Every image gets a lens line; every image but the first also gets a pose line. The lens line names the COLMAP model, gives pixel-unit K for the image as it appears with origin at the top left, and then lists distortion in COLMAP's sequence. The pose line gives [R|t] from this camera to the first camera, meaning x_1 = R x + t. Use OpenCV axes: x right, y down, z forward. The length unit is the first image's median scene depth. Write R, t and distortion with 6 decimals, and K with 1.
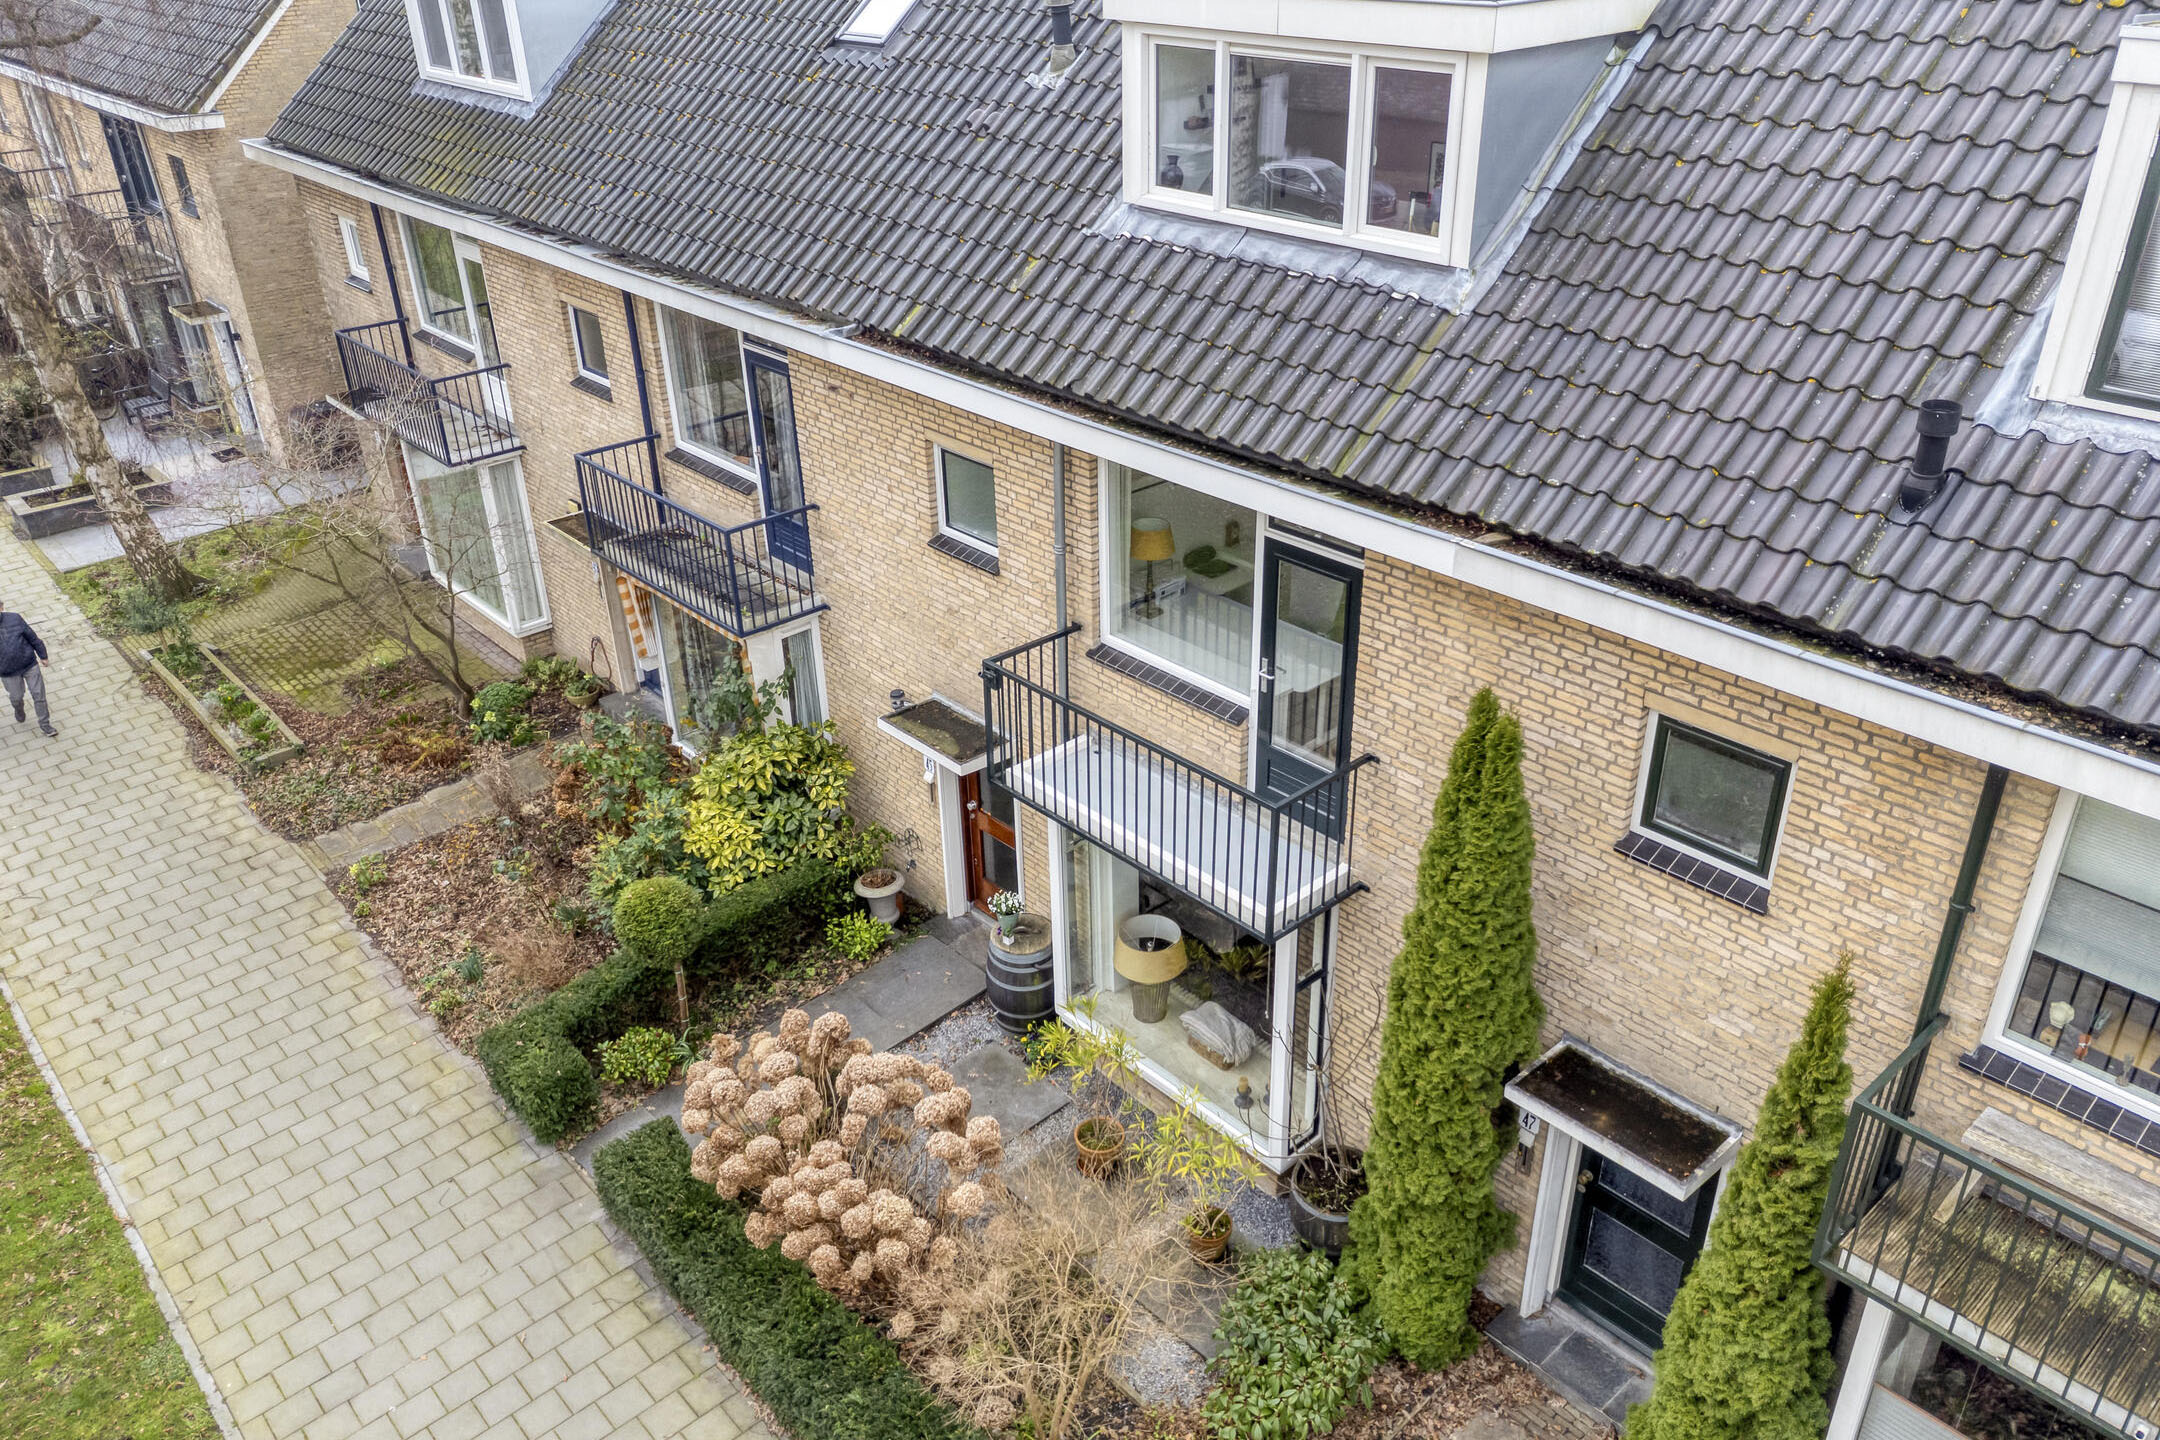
lens RADIAL K [[1584.3, 0, 1078.5], [0, 1584.3, 710.9], [0, 0, 1]] dist [0.008252, 0.005360]
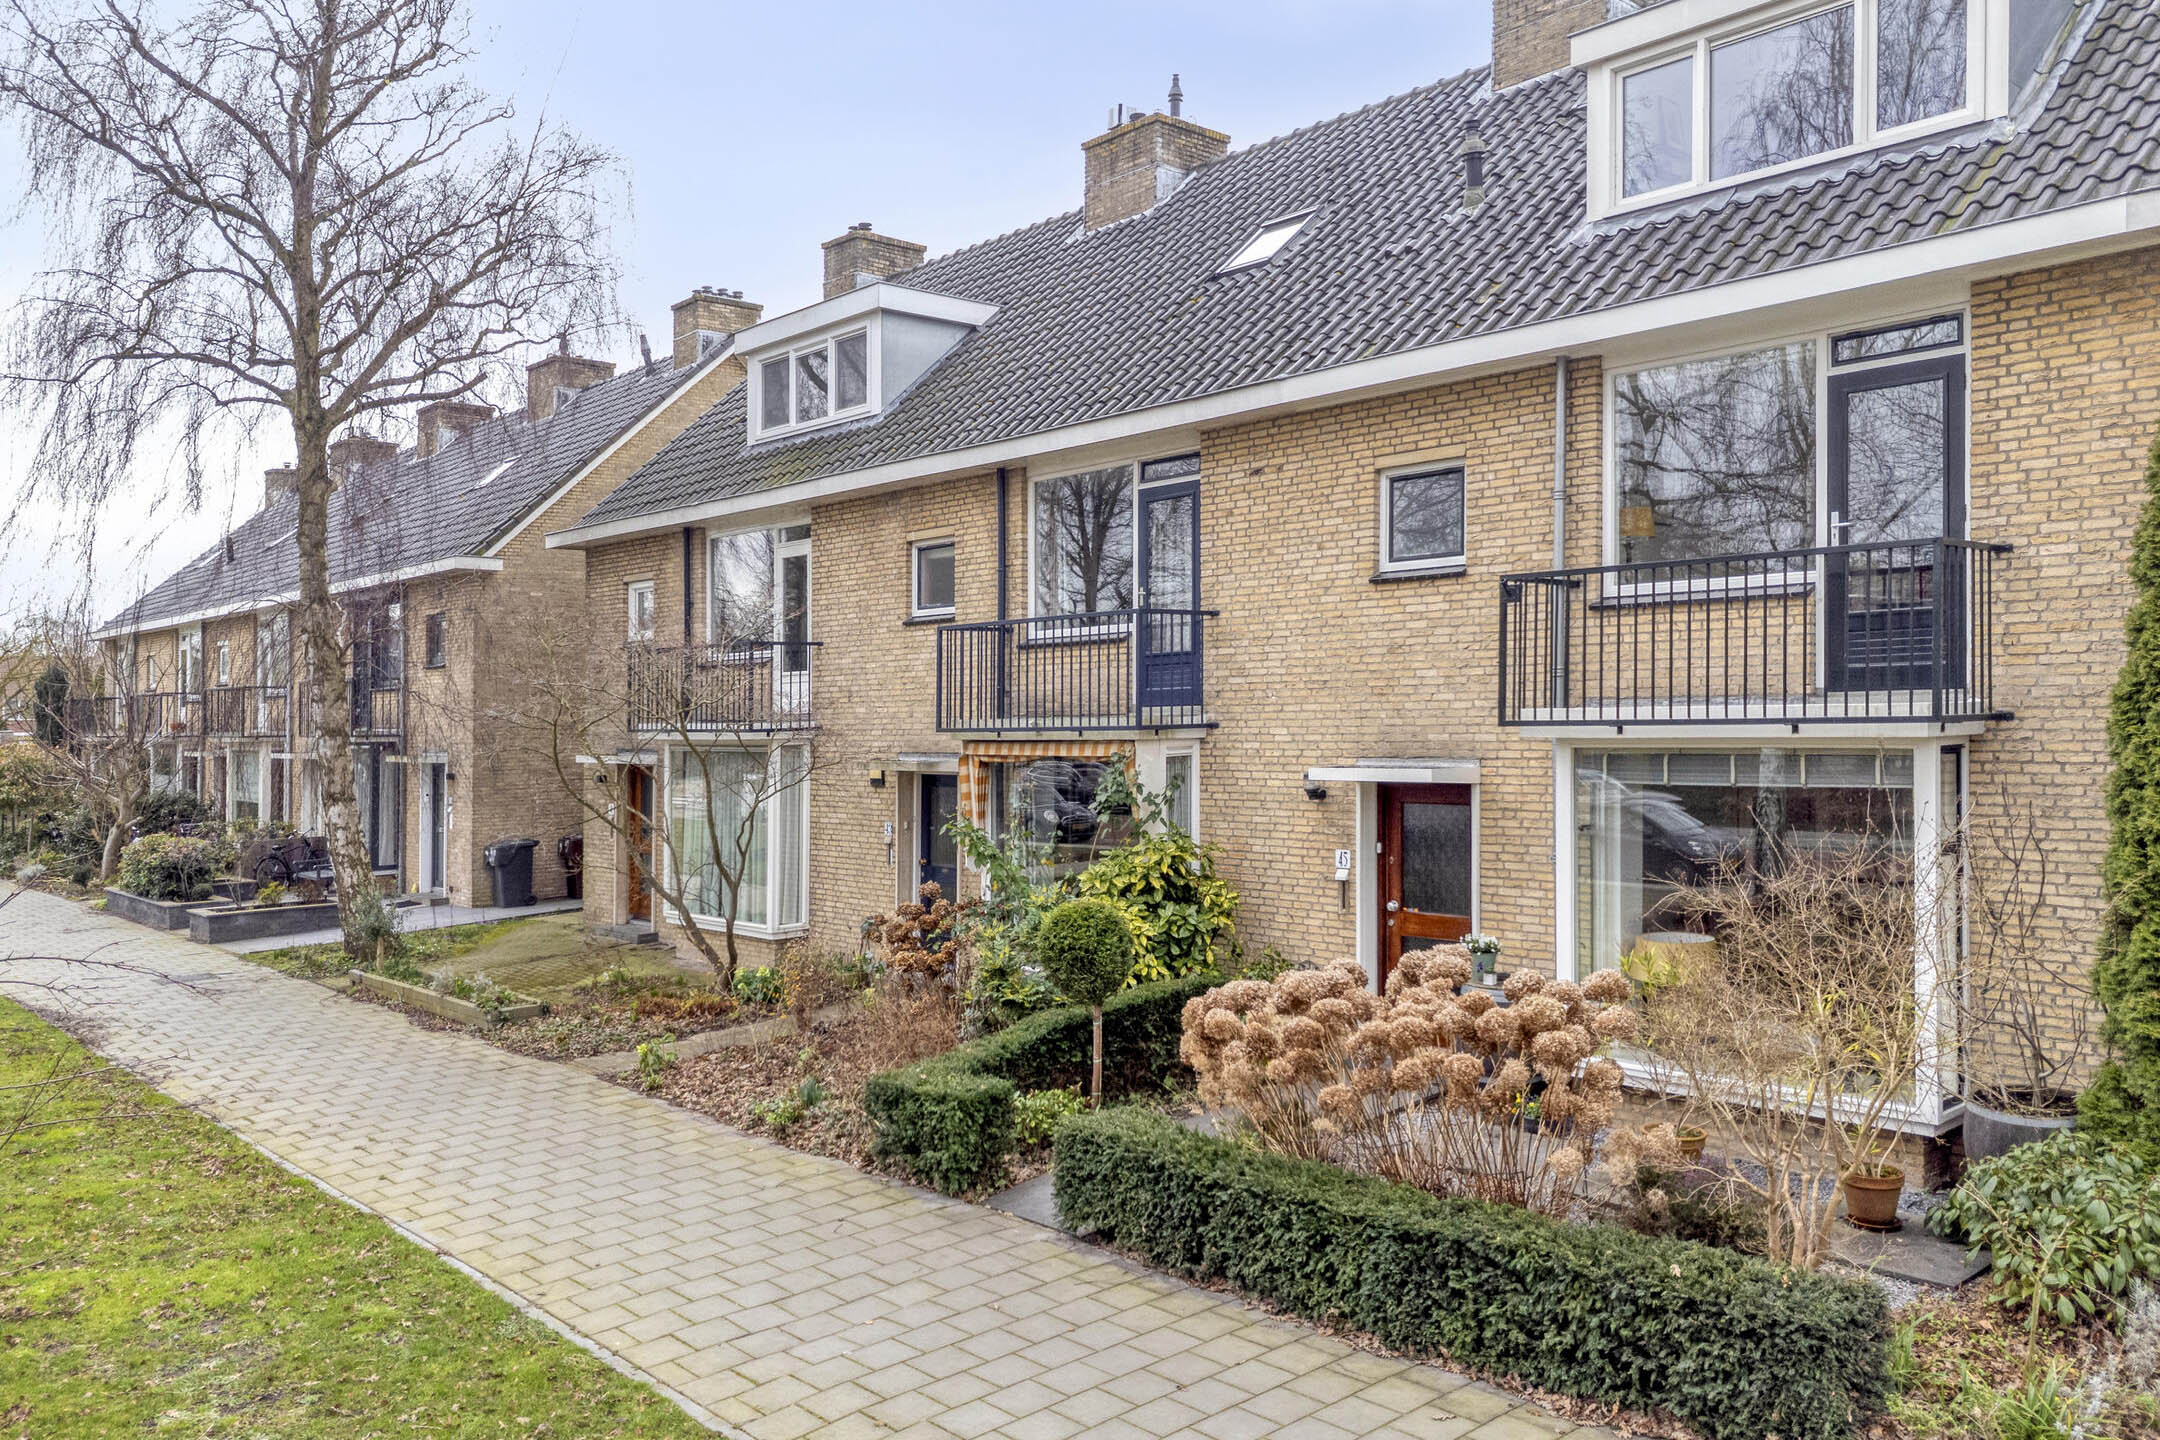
lens RADIAL K [[1584.3, 0, 1078.5], [0, 1584.3, 710.9], [0, 0, 1]] dist [0.008252, 0.005360]
pose [[0.999796, 0.020171, -0.000351, -0.286165], [-0.017941, 0.881062, -0.472660, 0.454945], [-0.009225, 0.472570, 0.881245, 0.174217]]
